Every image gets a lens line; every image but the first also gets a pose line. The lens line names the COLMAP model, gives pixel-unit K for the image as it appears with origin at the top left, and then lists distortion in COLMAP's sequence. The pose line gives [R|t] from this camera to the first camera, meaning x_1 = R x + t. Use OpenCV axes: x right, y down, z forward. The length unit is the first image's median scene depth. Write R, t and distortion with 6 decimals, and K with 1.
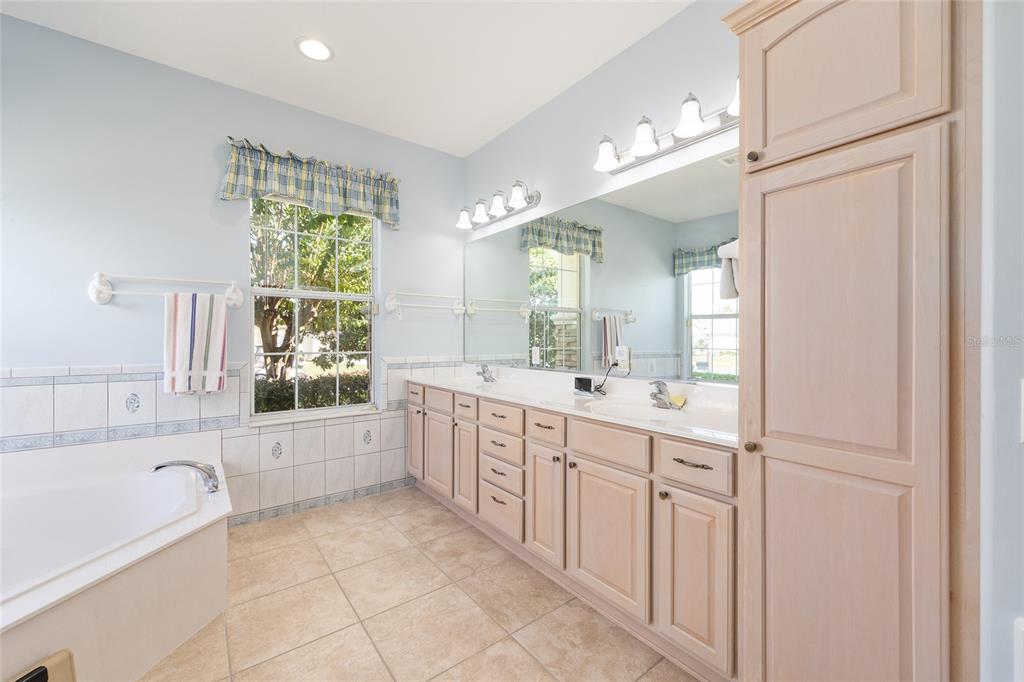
lens RADIAL K [[410.1, 0, 513.2], [0, 410.1, 340.8], [0, 0, 1]] dist [-0.002095, 0.000953]
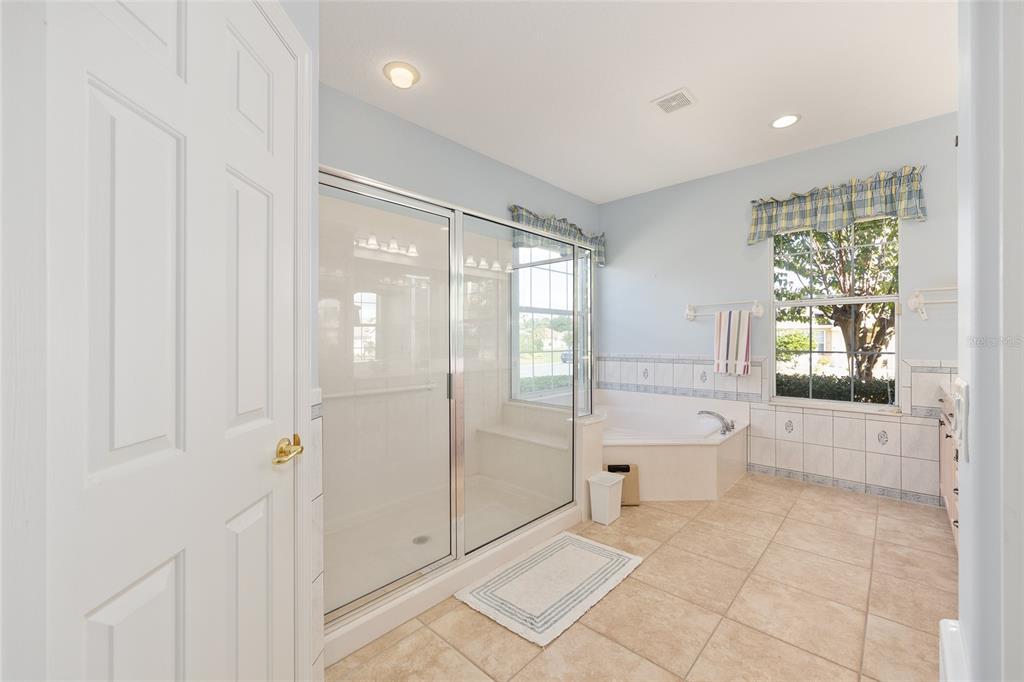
lens RADIAL K [[410.1, 0, 513.1], [0, 410.1, 340.3], [0, 0, 1]] dist [-0.002095, 0.000953]
pose [[0.157282, -0.000728, -0.987554, 0.584782], [-0.001766, 0.999998, -0.001018, -0.000674], [0.987552, 0.001904, 0.157280, -0.063136]]
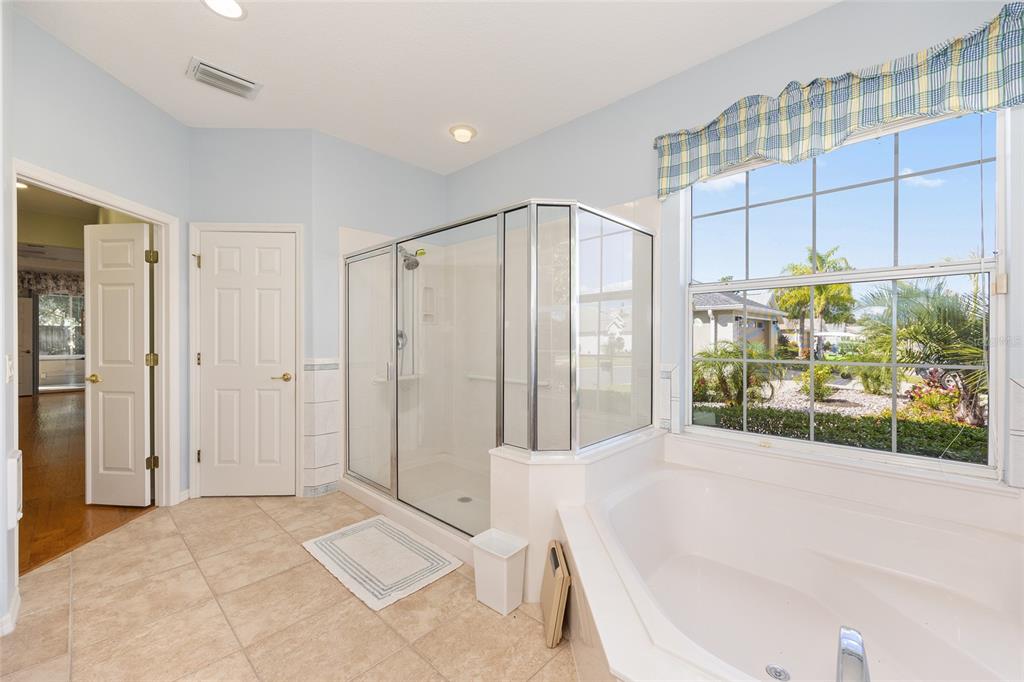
lens RADIAL K [[410.1, 0, 513.3], [0, 410.1, 337.4], [0, 0, 1]] dist [-0.002095, 0.000953]
pose [[-0.987421, -0.004830, -0.158037, -0.351169], [-0.005337, 0.999982, 0.002787, -0.007083], [0.158020, 0.003595, -0.987429, 1.075121]]
